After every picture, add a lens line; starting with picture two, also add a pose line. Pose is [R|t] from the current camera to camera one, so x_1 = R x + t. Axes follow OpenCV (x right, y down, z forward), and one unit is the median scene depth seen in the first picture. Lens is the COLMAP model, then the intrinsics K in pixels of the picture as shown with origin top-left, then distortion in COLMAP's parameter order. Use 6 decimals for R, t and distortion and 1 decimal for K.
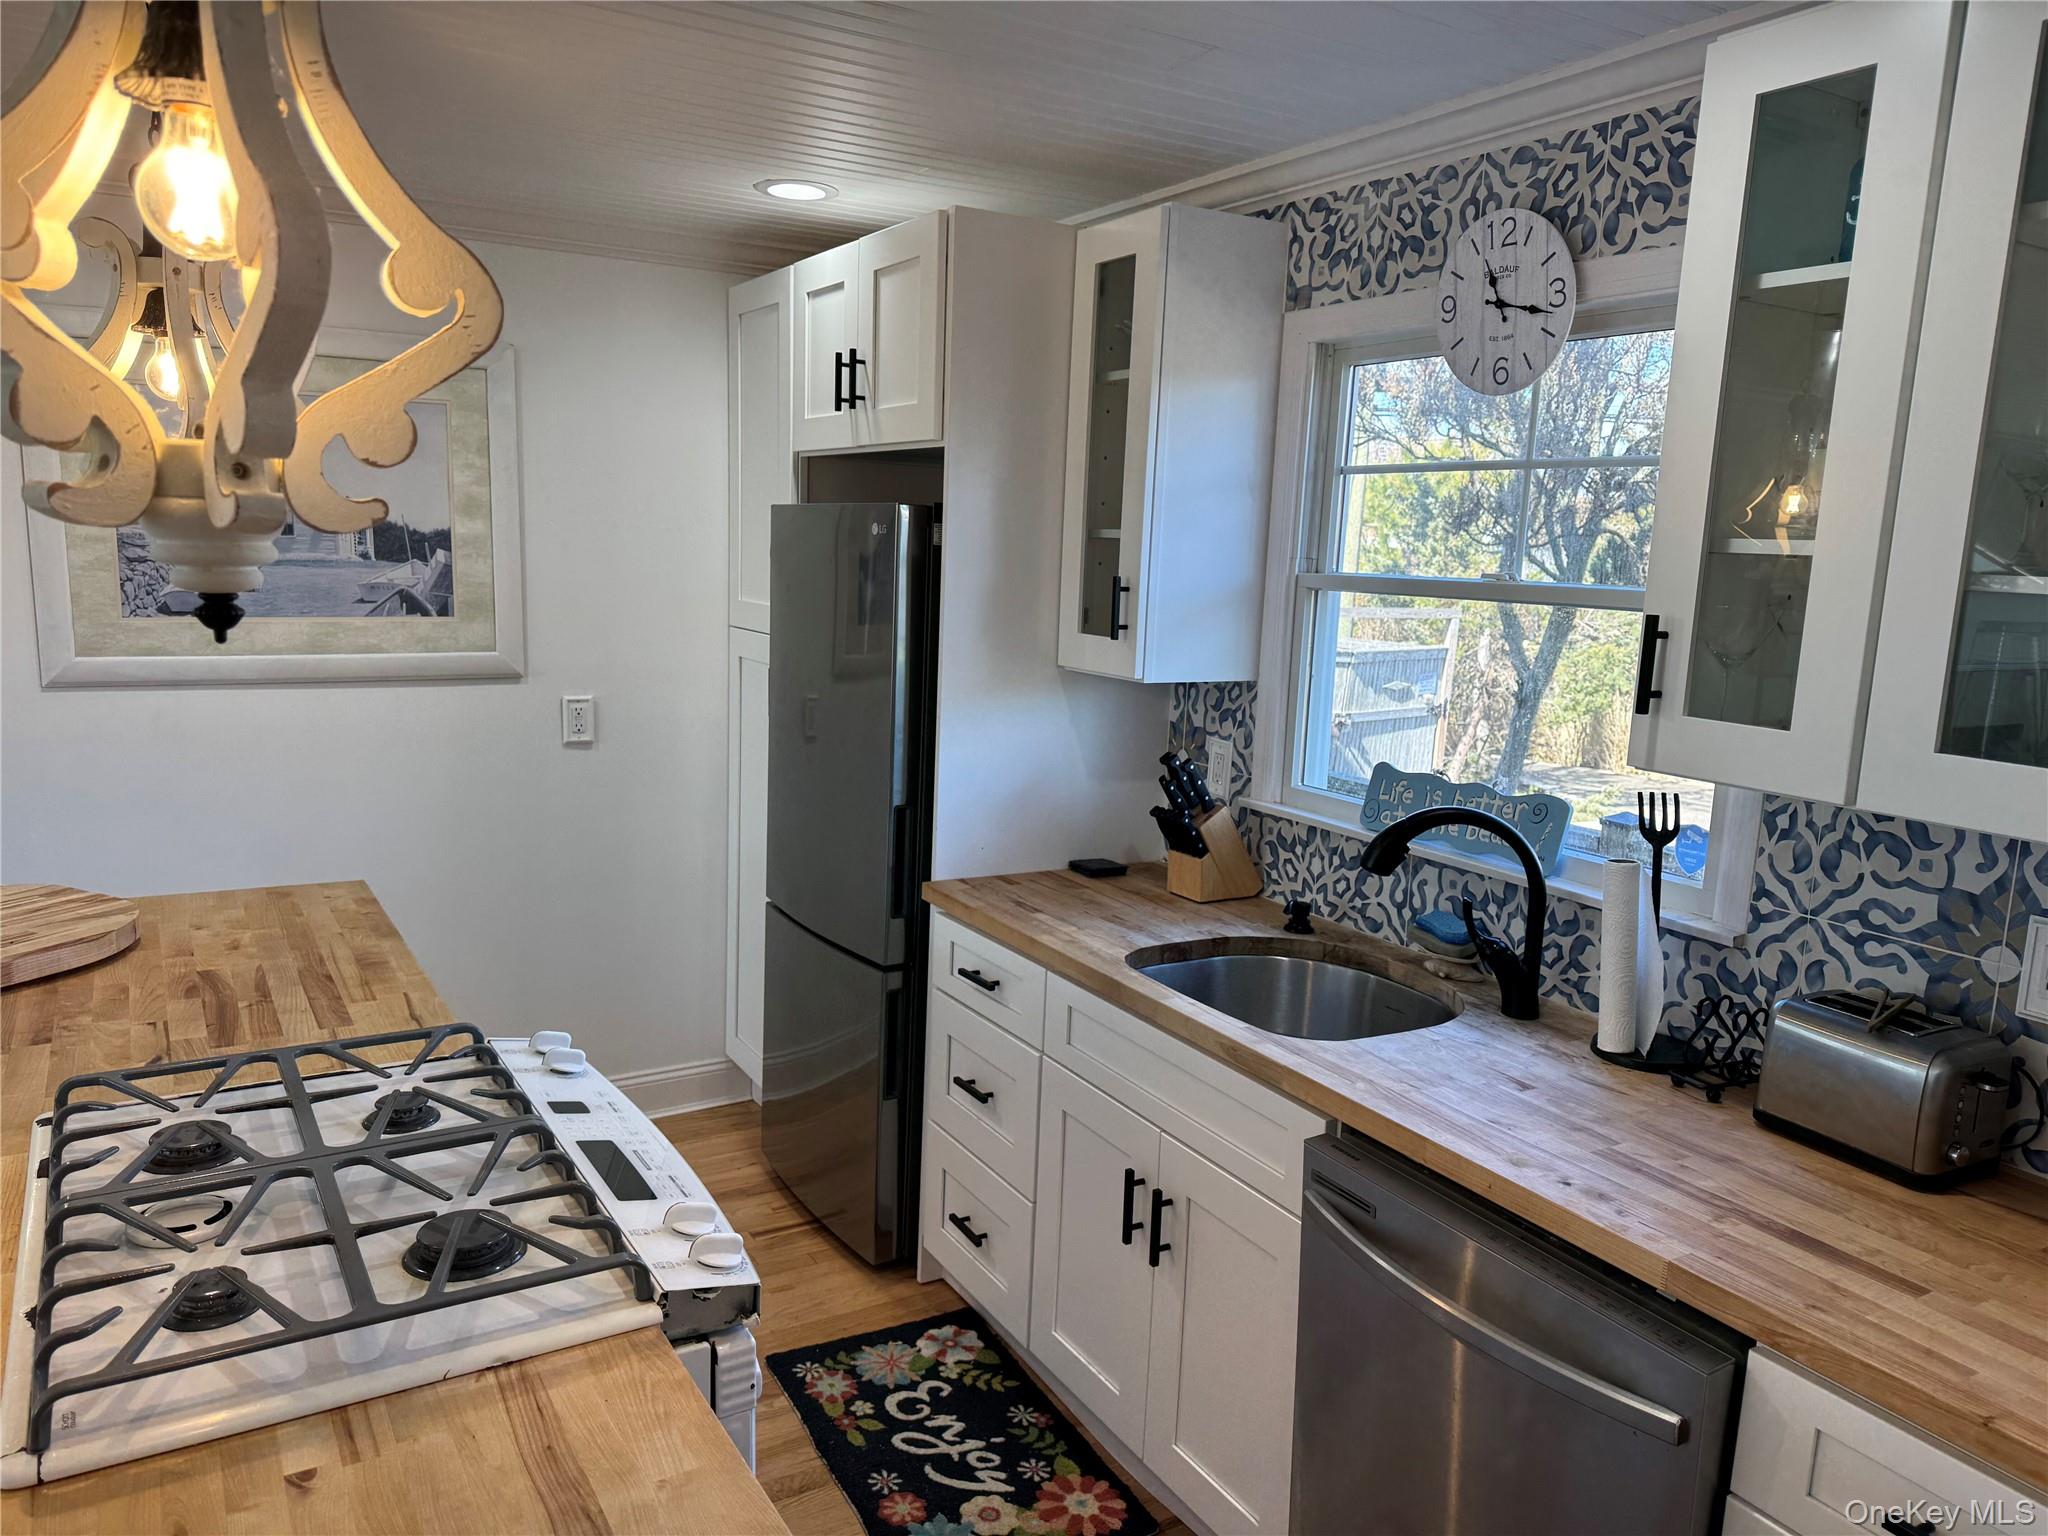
lens RADIAL K [[1421.3, 0, 1021.2], [0, 1421.3, 772.9], [0, 0, 1]] dist [0.045806, -0.097014]
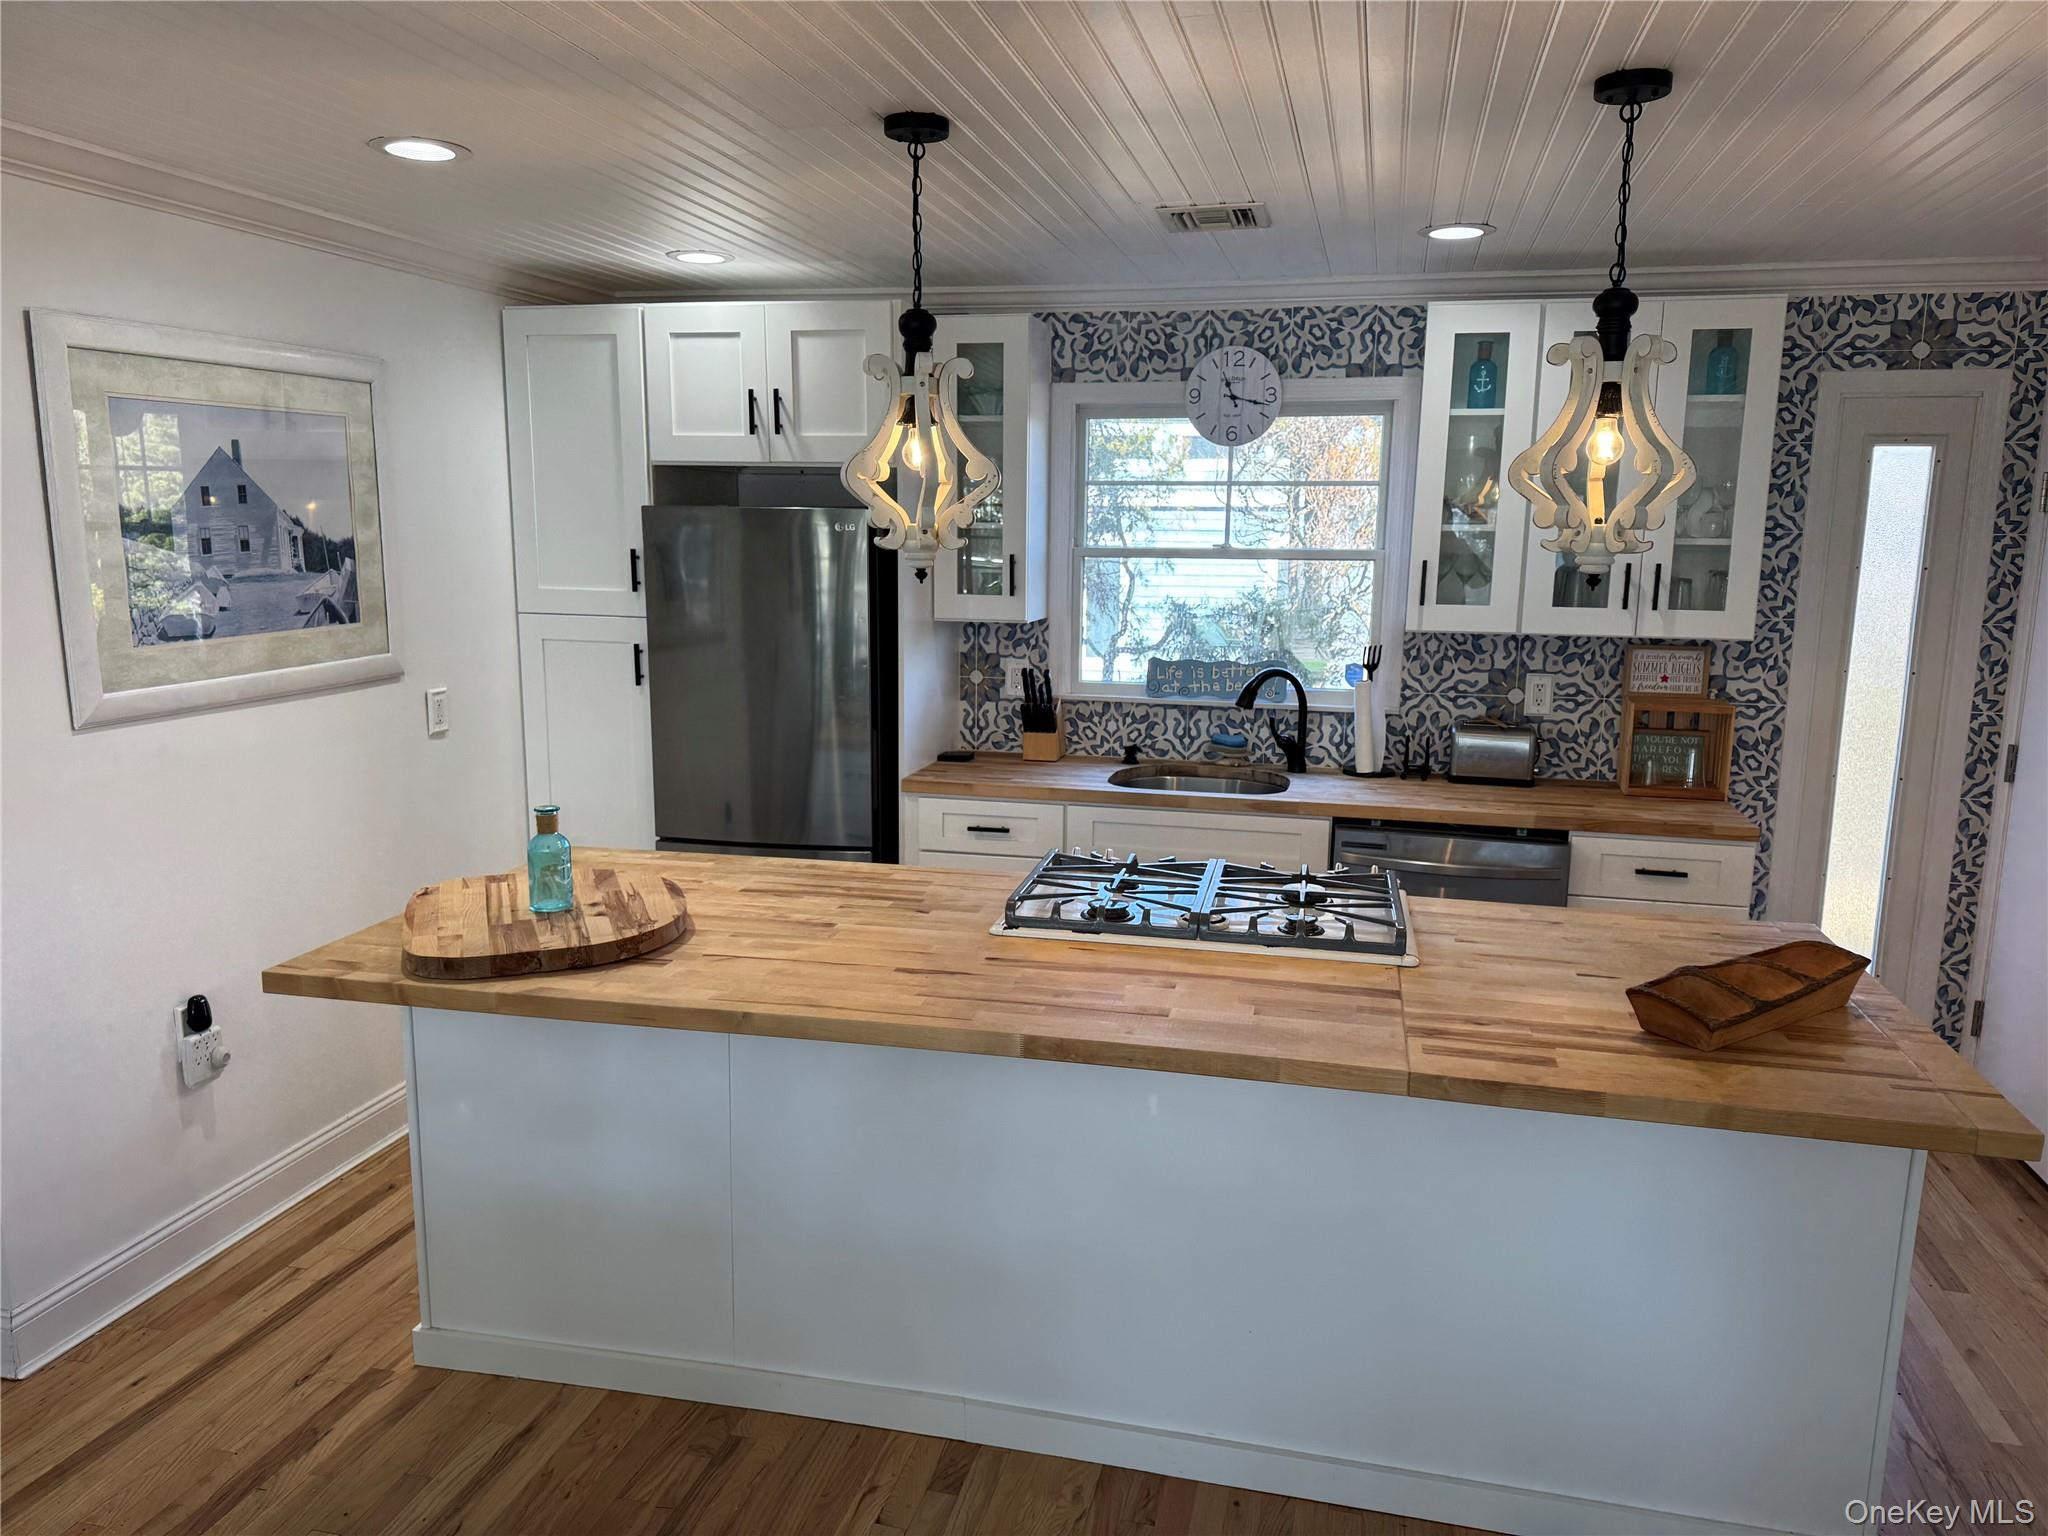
lens RADIAL K [[1400.0, 0, 1031.6], [0, 1400.0, 773.8], [0, 0, 1]] dist [0.116759, -0.231074]
pose [[0.699740, -0.155292, 0.697315, -1.058886], [0.131905, 0.987390, 0.087527, -0.036717], [-0.702115, 0.030733, 0.711400, -0.089399]]
